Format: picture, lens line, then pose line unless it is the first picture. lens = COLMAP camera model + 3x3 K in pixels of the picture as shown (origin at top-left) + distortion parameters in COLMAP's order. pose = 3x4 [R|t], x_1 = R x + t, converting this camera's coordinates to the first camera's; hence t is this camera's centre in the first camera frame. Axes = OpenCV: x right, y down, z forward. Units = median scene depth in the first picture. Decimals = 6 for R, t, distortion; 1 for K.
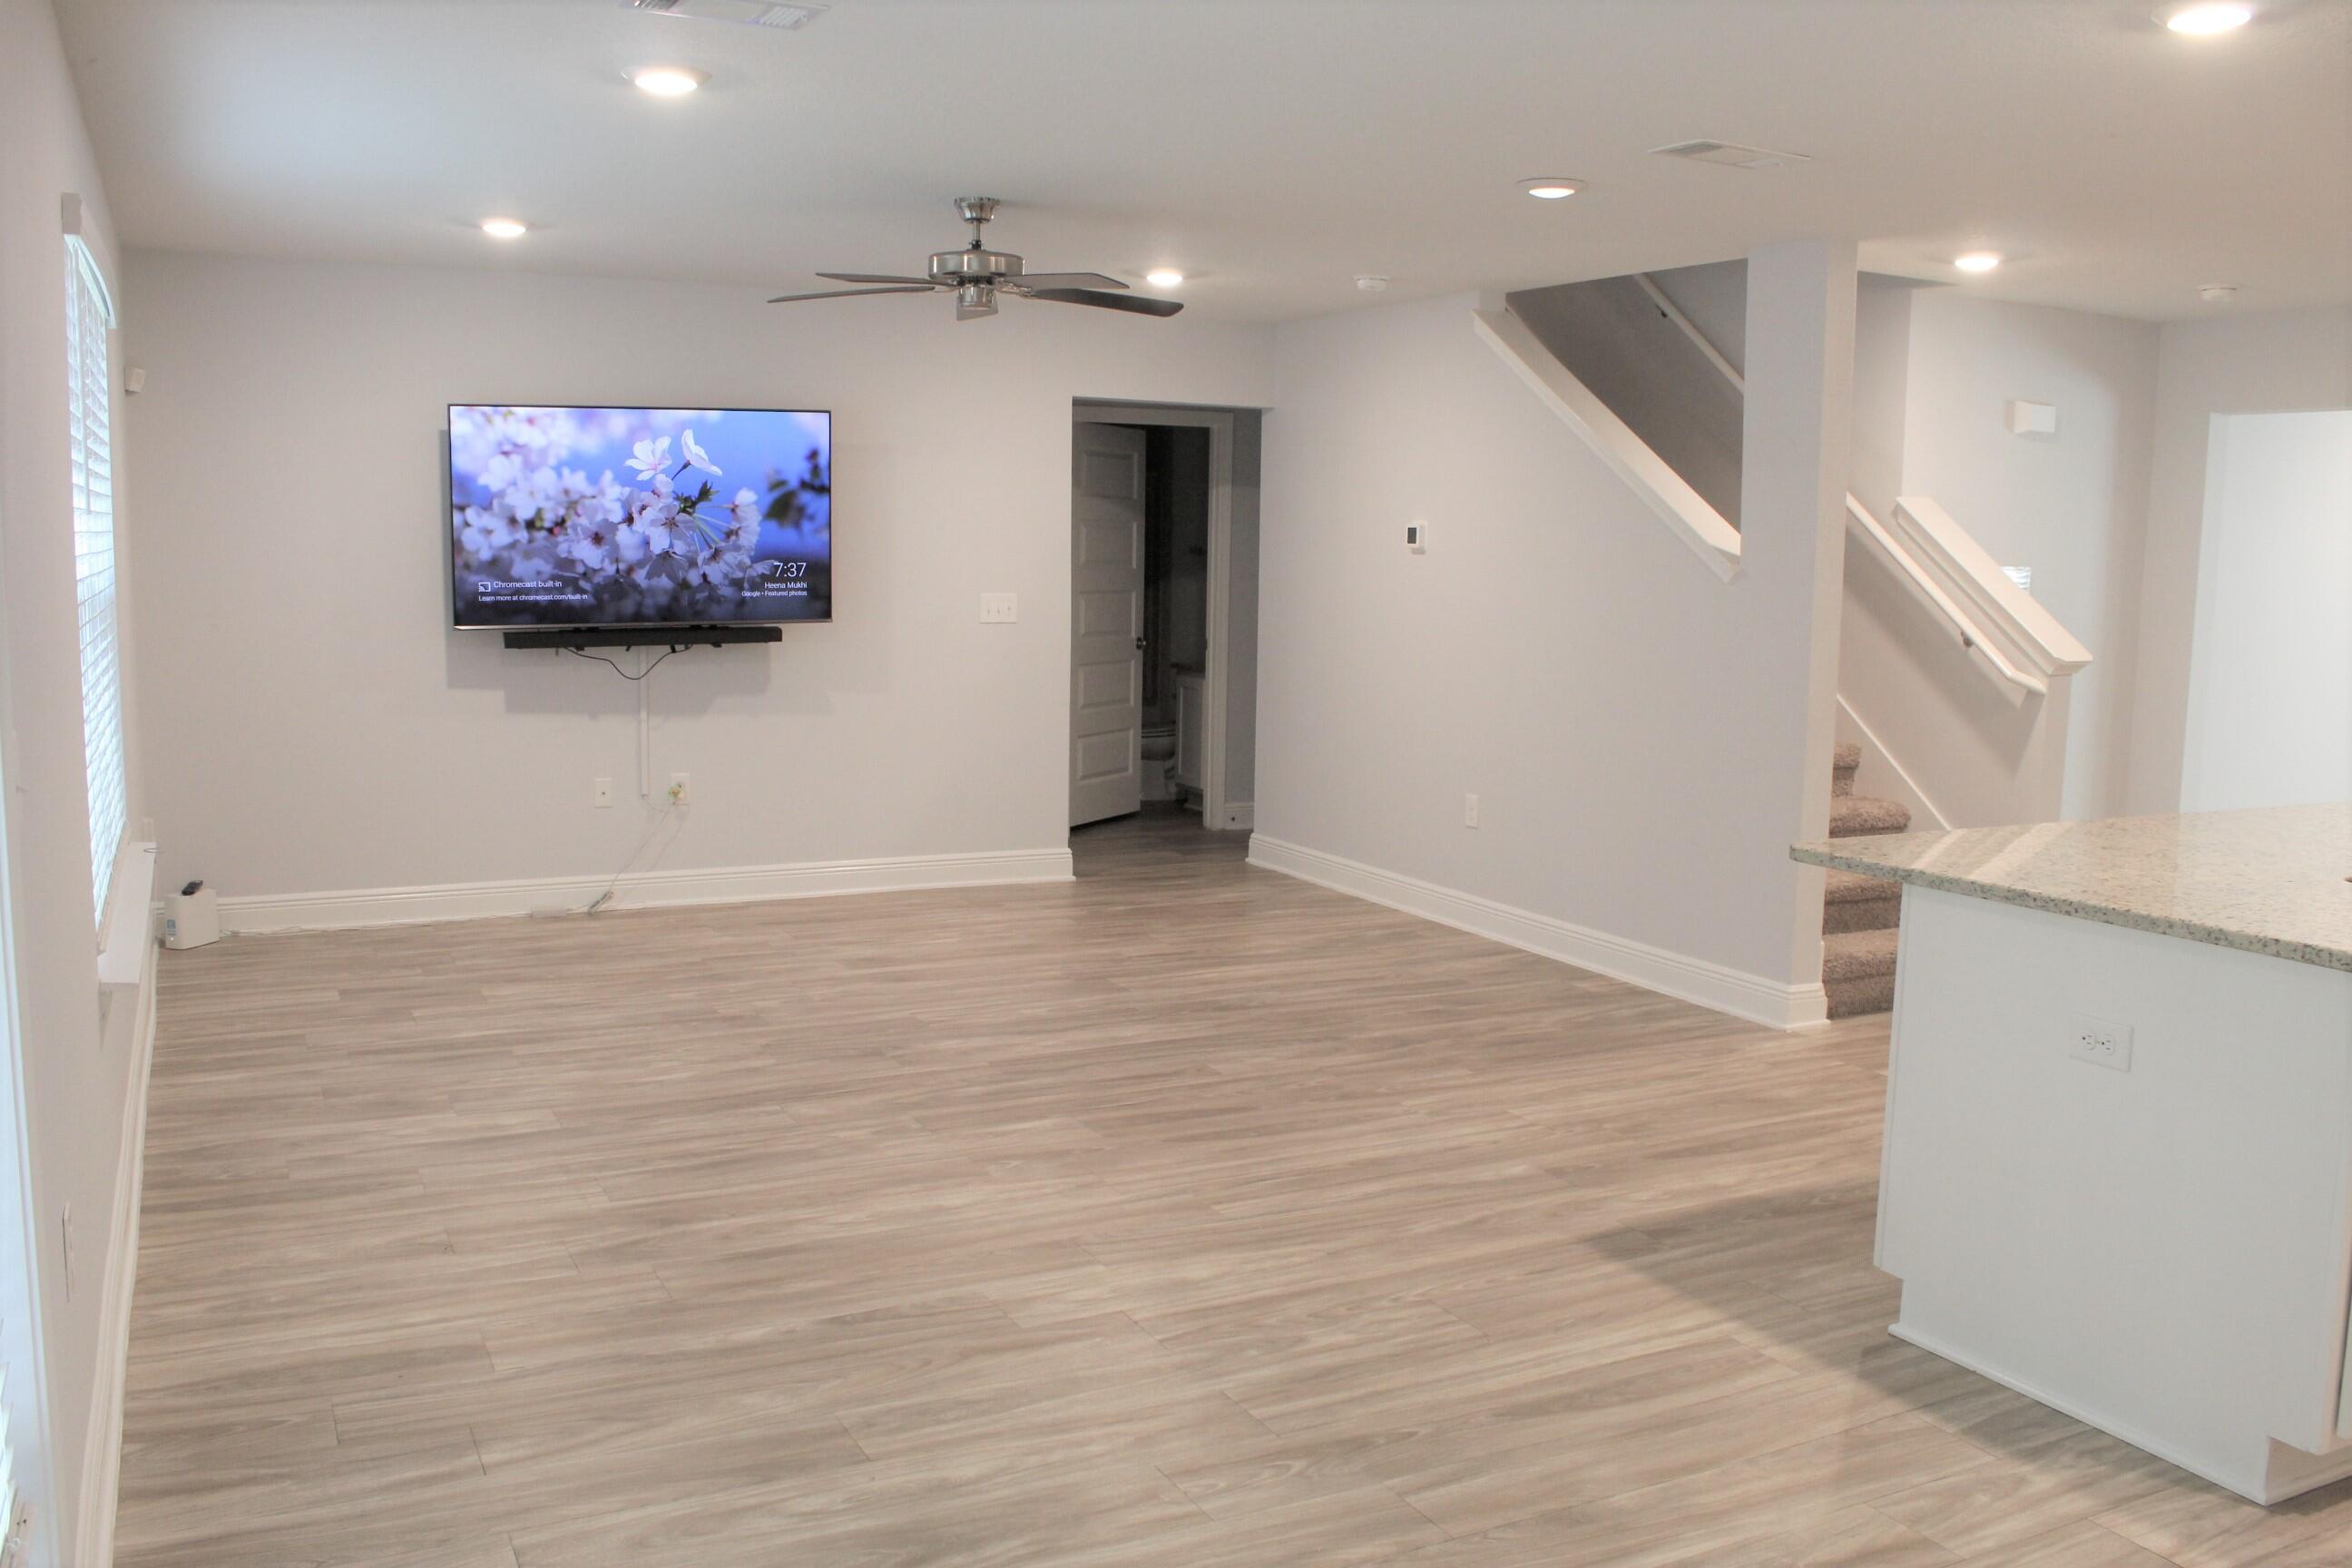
lens RADIAL K [[1963.8, 0, 1160.5], [0, 1963.8, 782.5], [0, 0, 1]] dist [-0.155645, 0.119190]
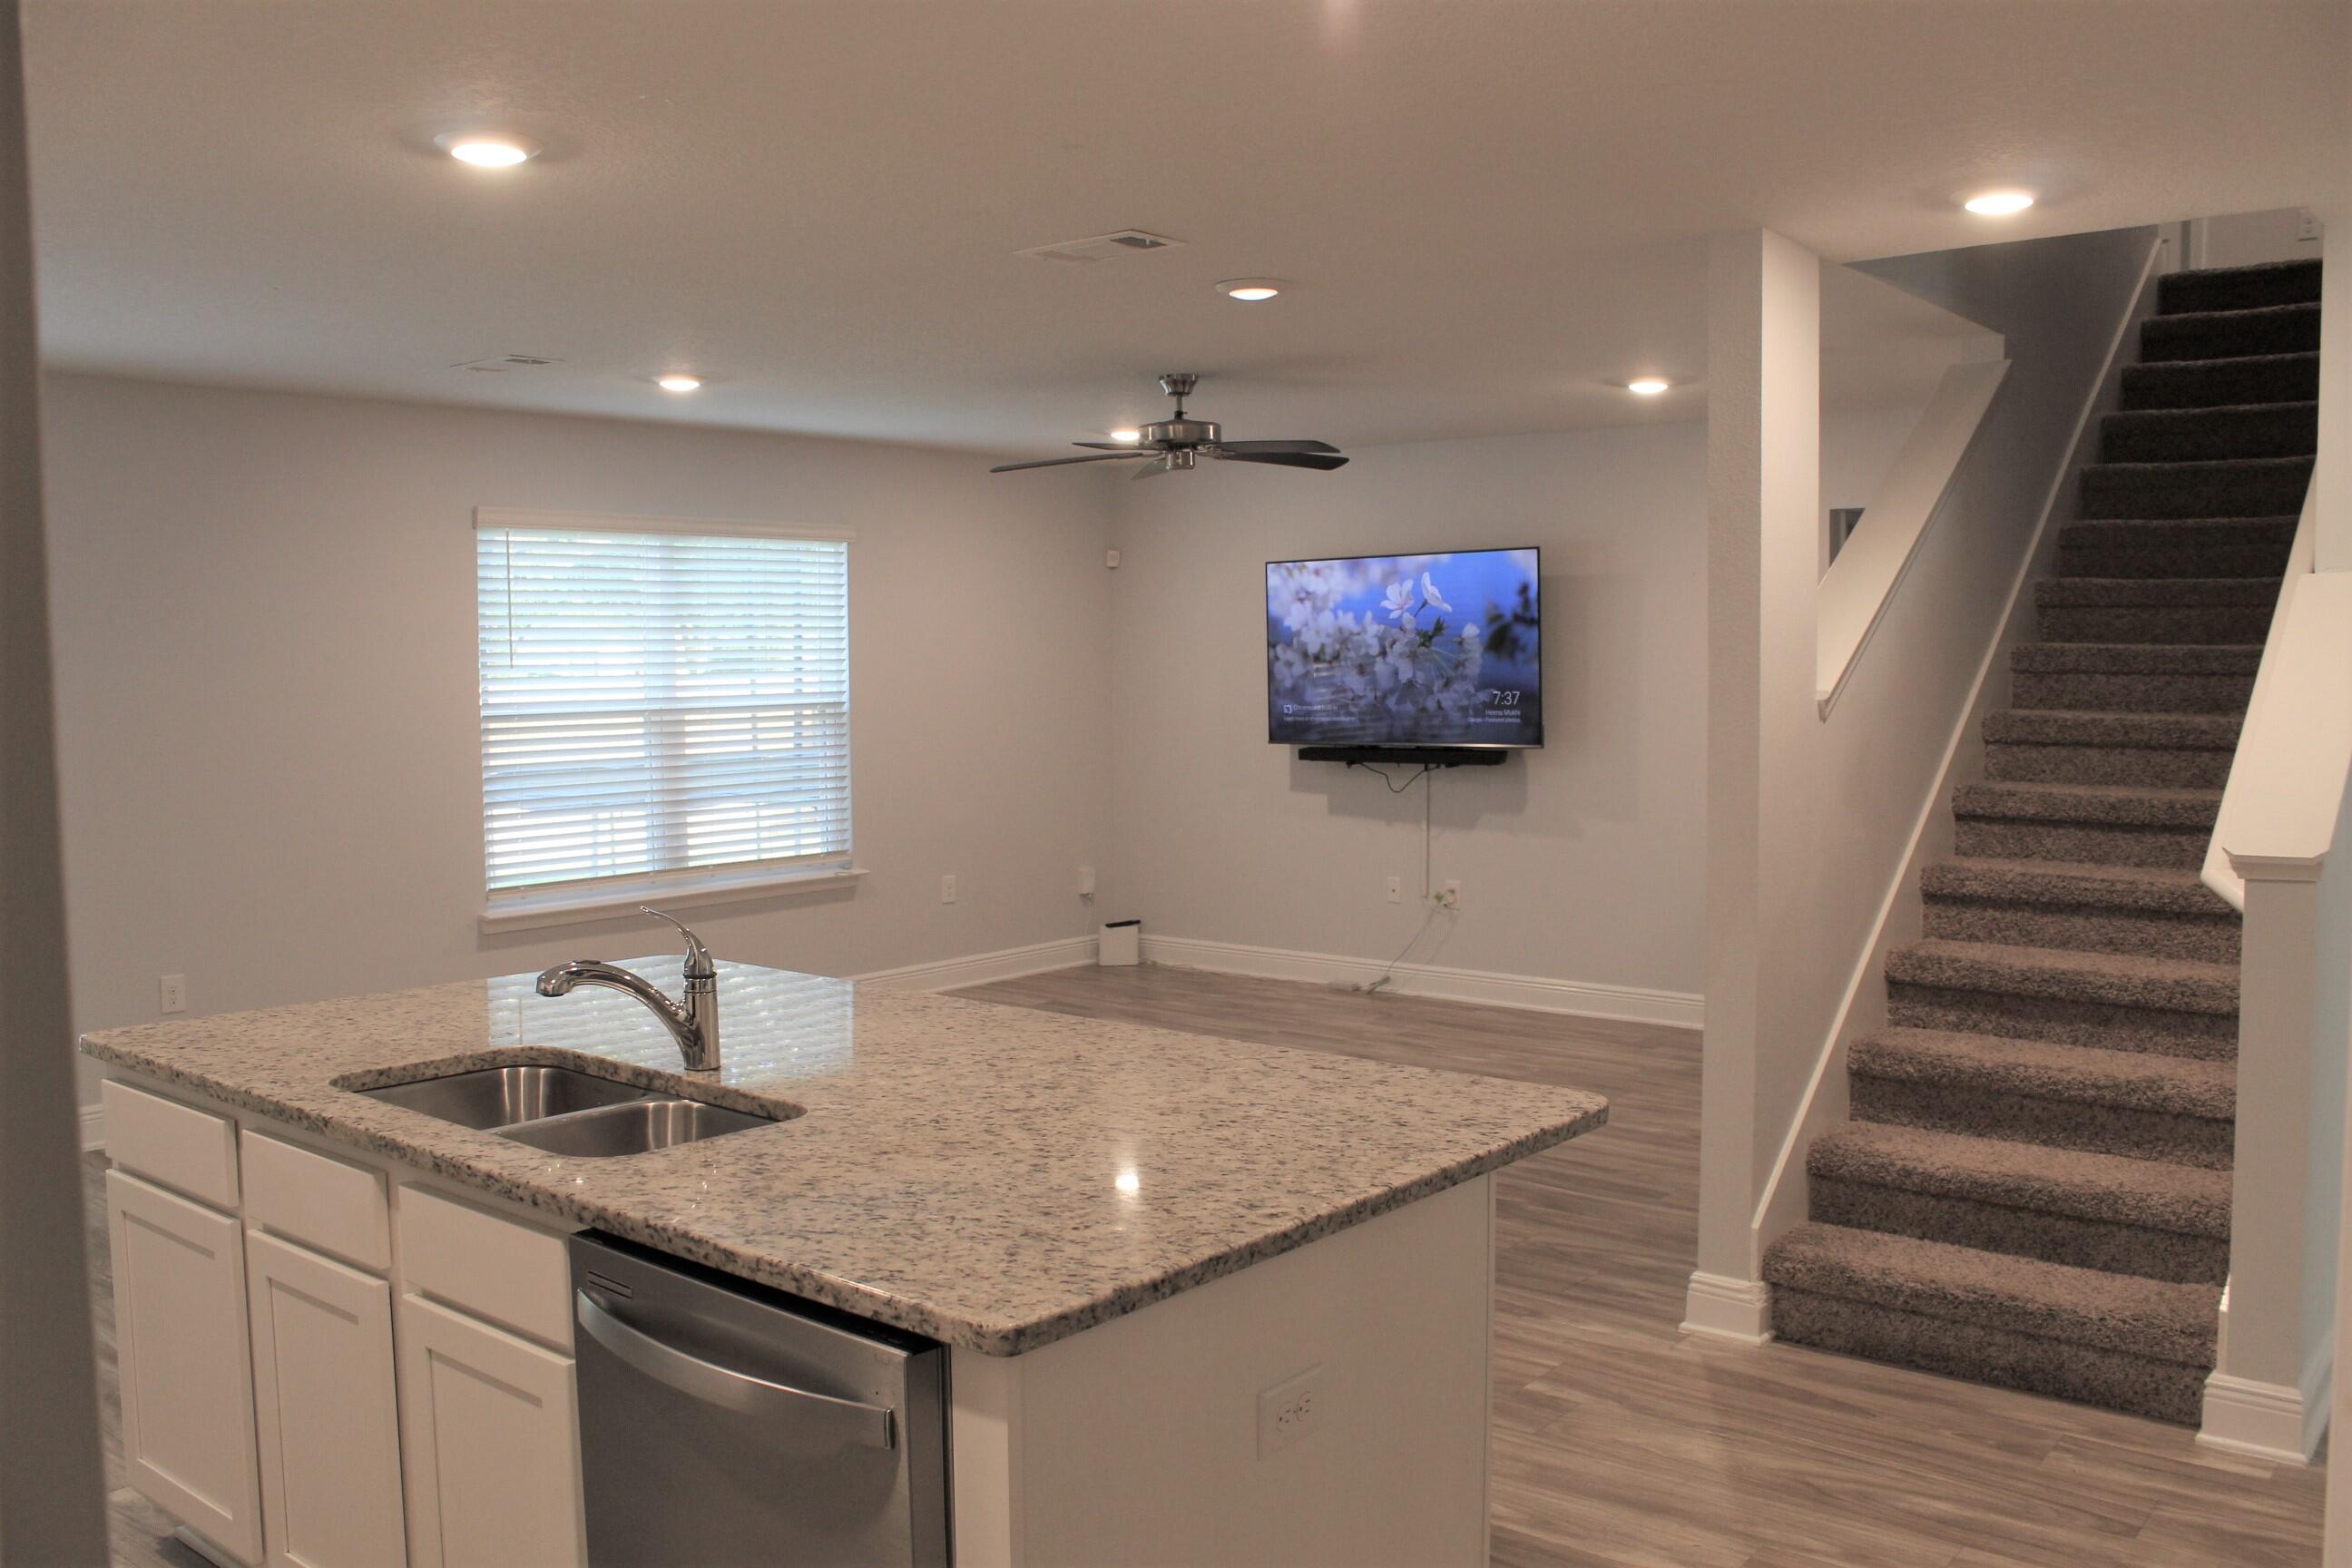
lens RADIAL K [[1963.8, 0, 1163.1], [0, 1963.8, 795.9], [0, 0, 1]] dist [-0.155645, 0.119190]
pose [[0.389039, 0.046733, -0.920035, 0.877665], [-0.100243, 0.994930, 0.008150, -0.055840], [0.915751, 0.089056, 0.391751, 0.505206]]
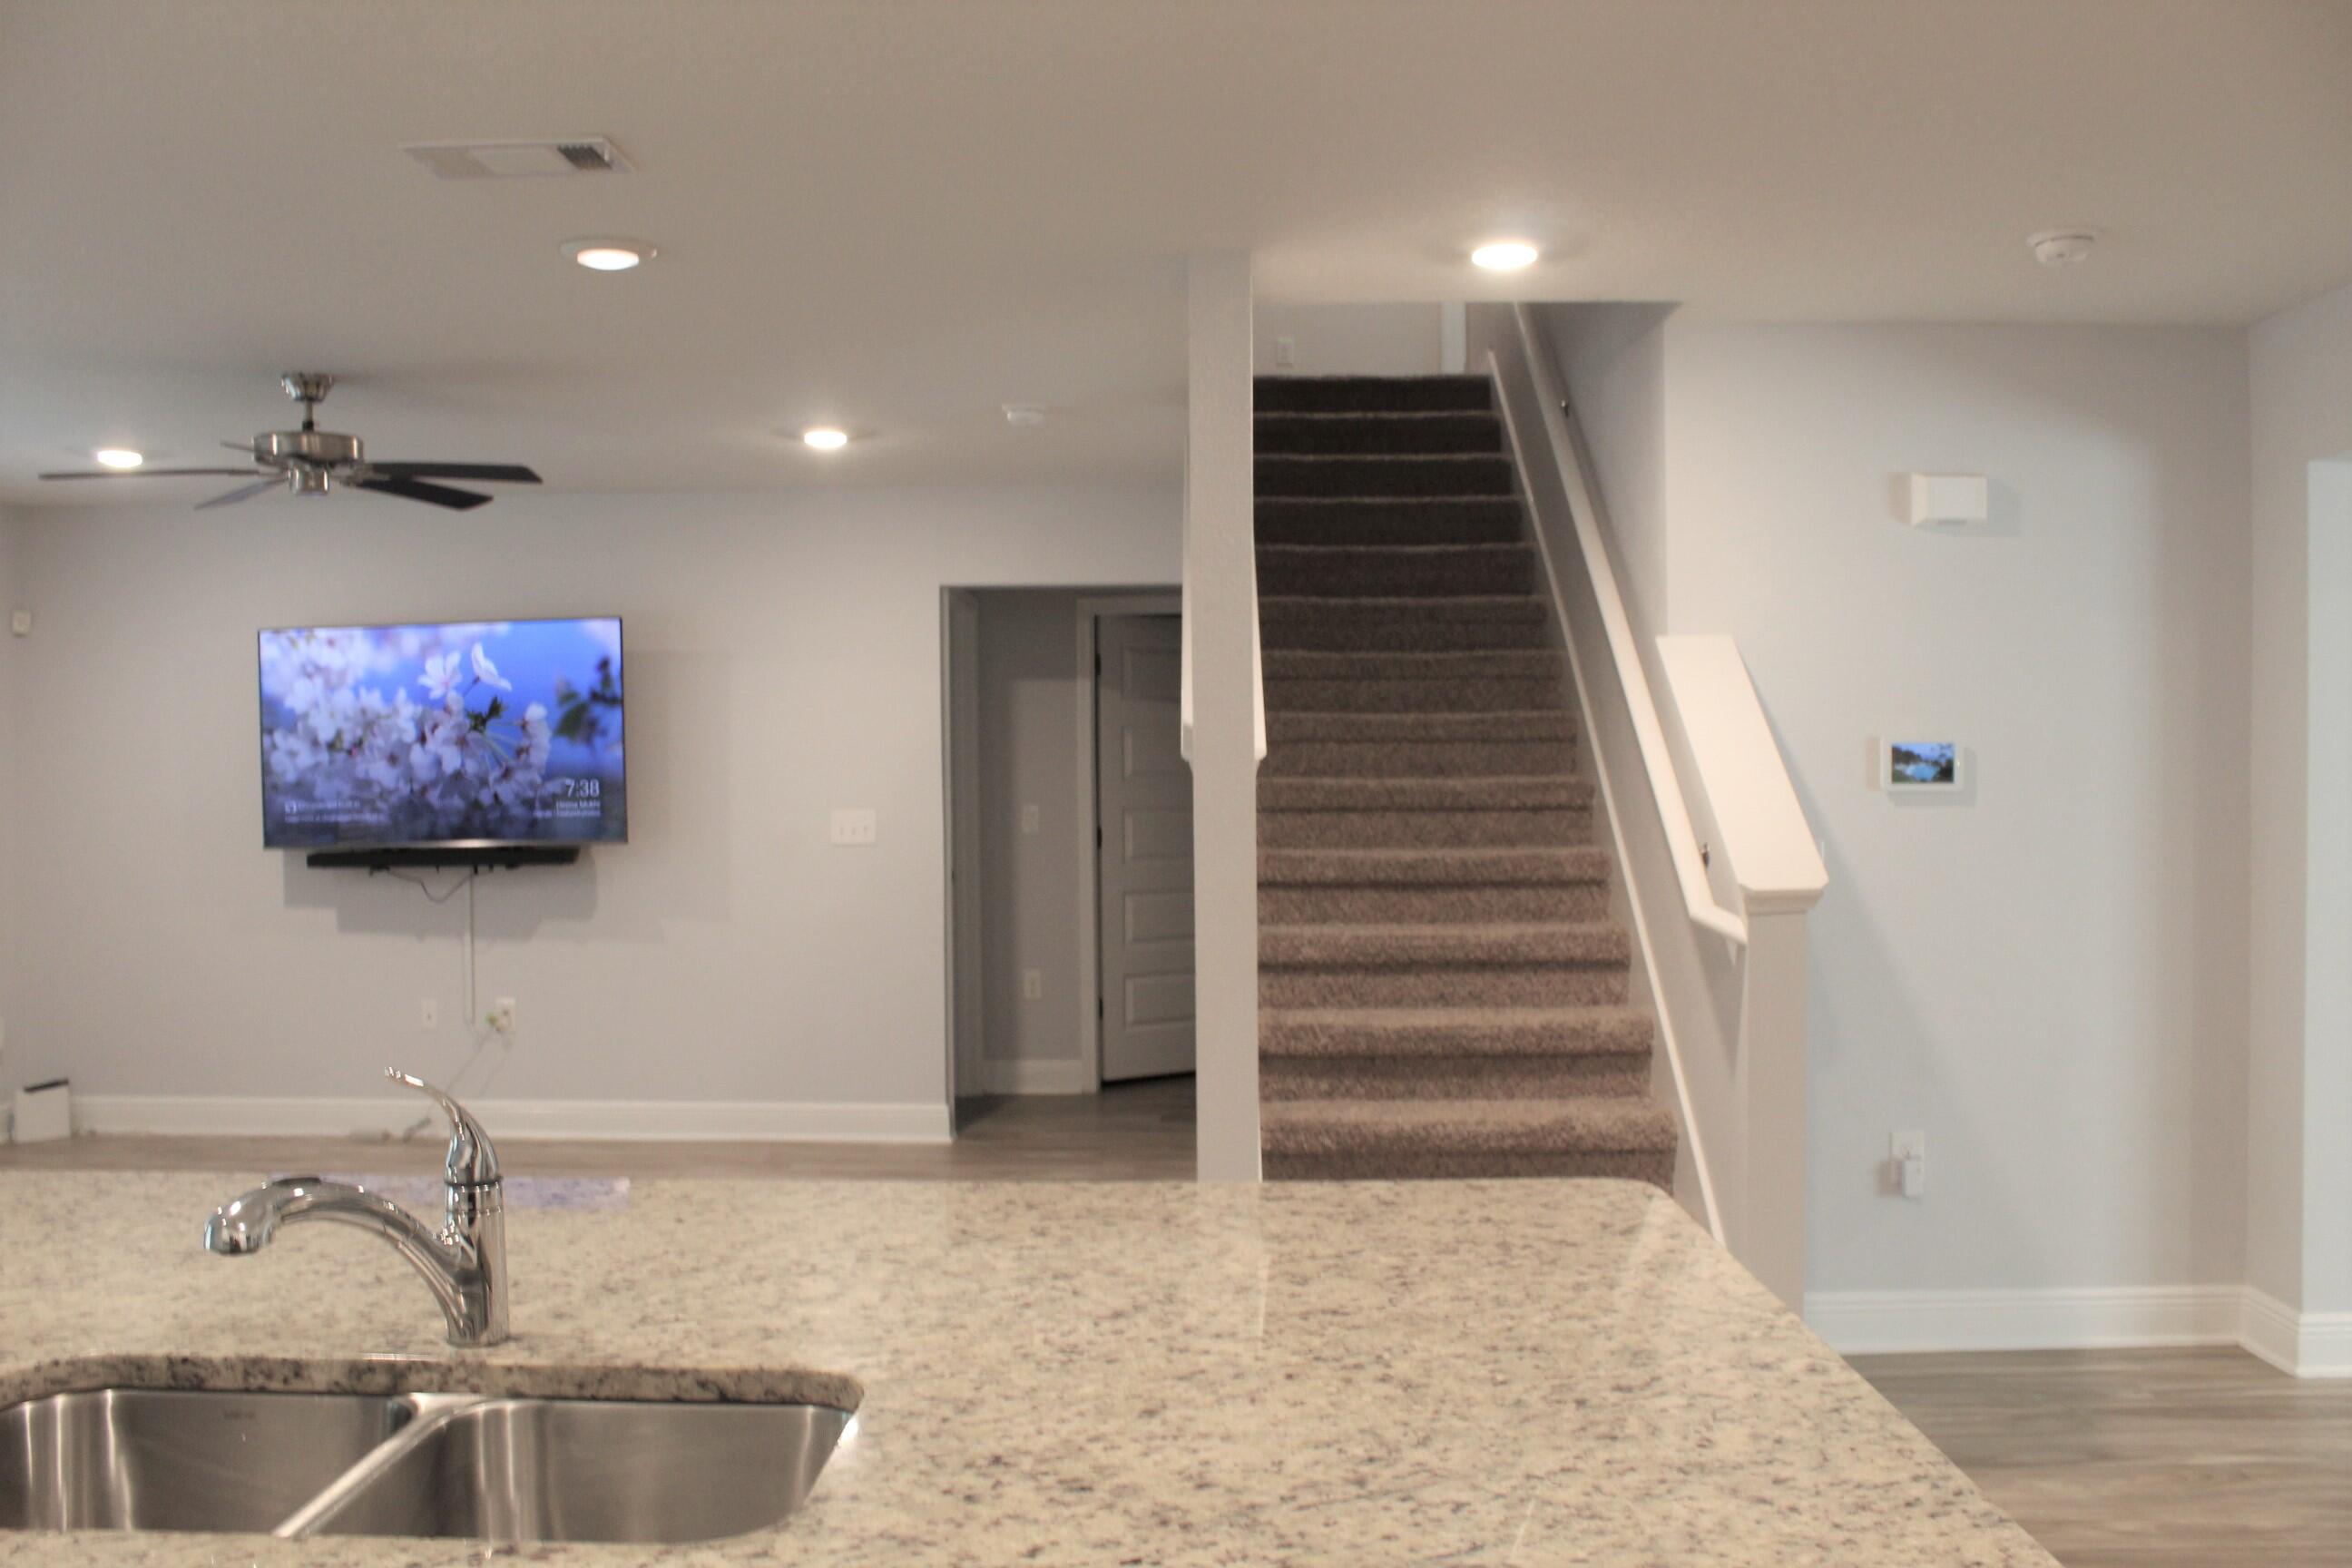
lens RADIAL K [[1963.8, 0, 1180.0], [0, 1963.8, 790.2], [0, 0, 1]] dist [-0.155645, 0.119190]
pose [[0.874400, -0.017792, -0.484879, 0.626079], [-0.035856, 0.994226, -0.101143, -0.029005], [0.483879, 0.105826, 0.868713, 0.399785]]
